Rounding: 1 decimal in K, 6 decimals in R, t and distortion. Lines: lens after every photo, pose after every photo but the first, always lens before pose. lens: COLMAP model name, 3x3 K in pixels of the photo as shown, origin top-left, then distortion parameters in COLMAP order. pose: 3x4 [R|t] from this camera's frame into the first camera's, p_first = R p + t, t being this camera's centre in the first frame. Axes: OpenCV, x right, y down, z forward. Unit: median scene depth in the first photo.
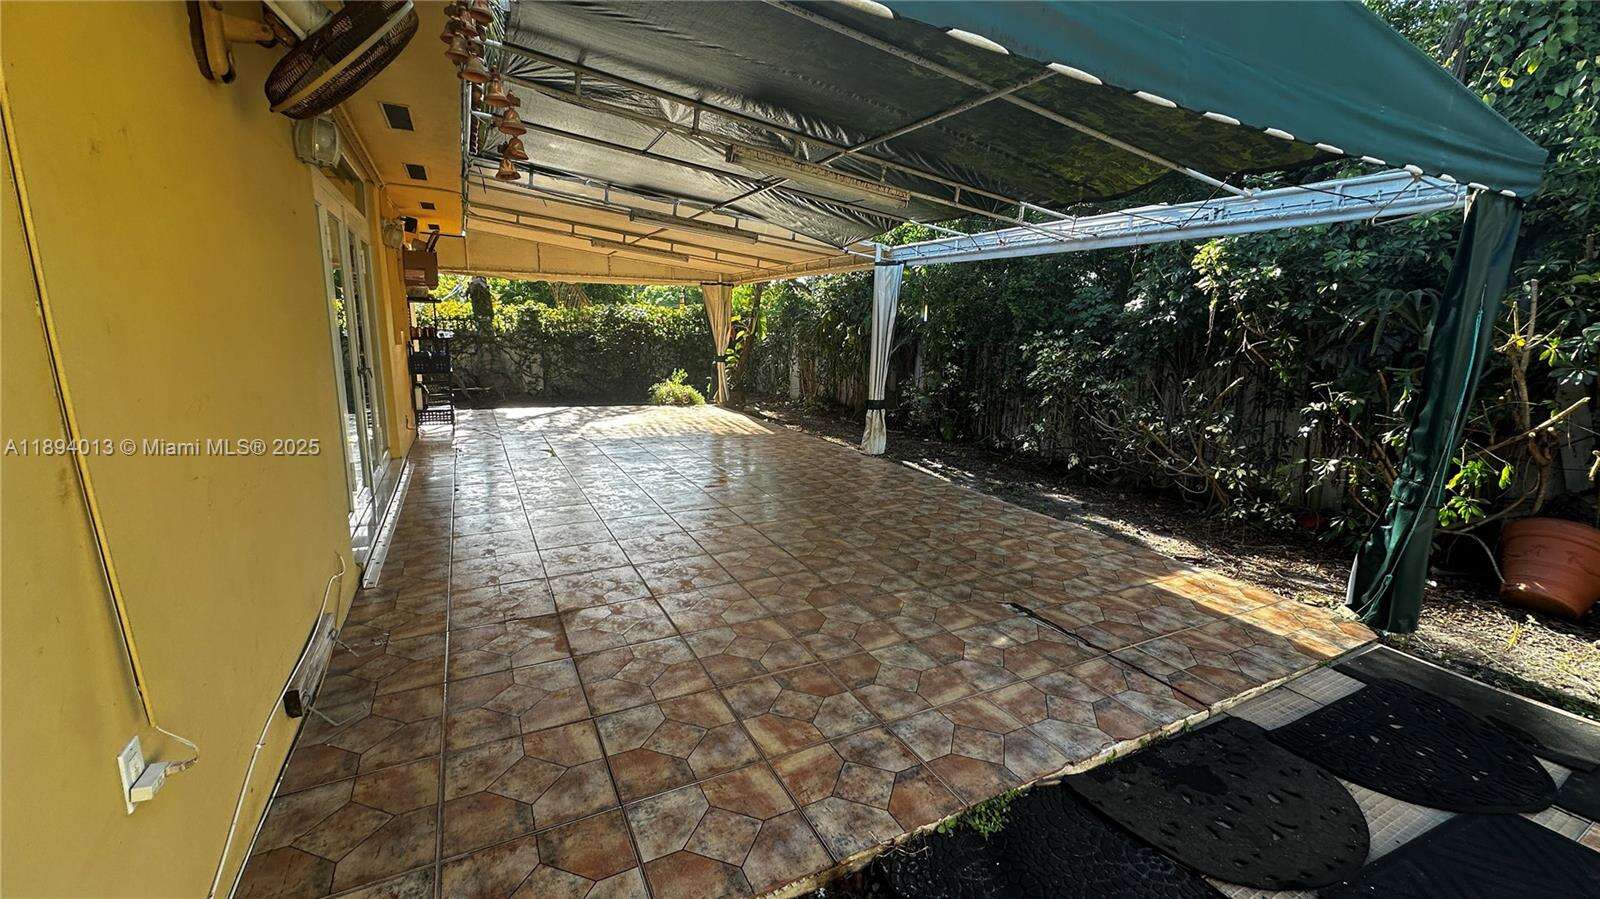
lens RADIAL K [[637.3, 0, 802.3], [0, 637.3, 449.0], [0, 0, 1]] dist [-0.003672, -0.000321]
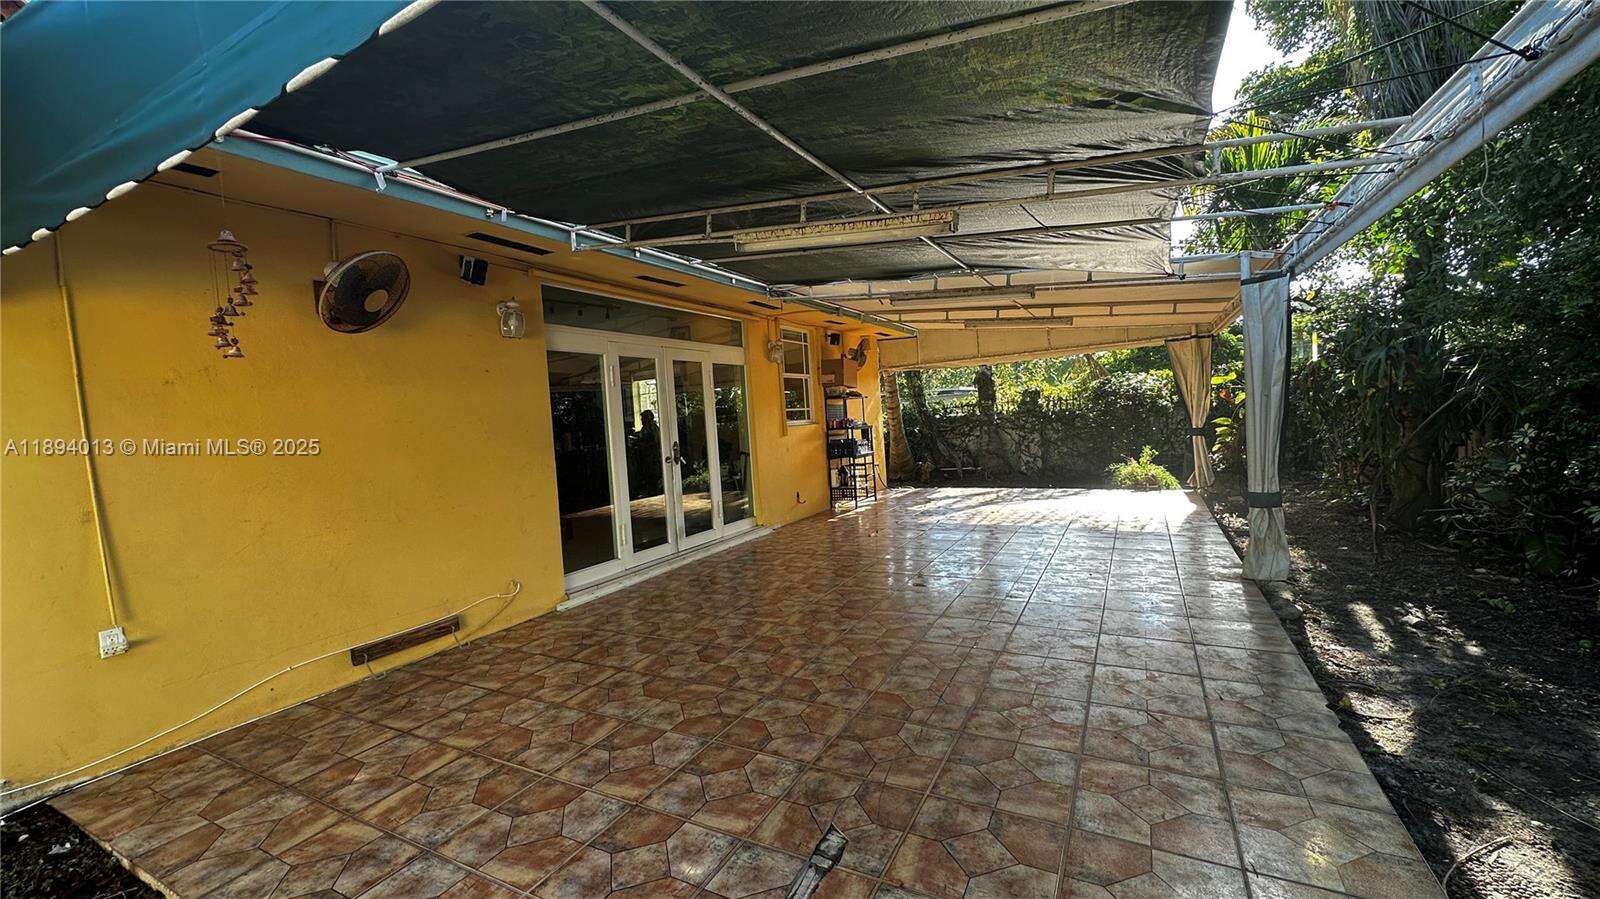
lens RADIAL K [[637.3, 0, 802.3], [0, 637.3, 449.0], [0, 0, 1]] dist [-0.003672, -0.000321]
pose [[0.561926, -0.021811, -0.826900, 0.380843], [-0.077043, 0.993927, -0.078572, -0.035487], [0.823592, 0.107859, 0.556833, 0.277540]]
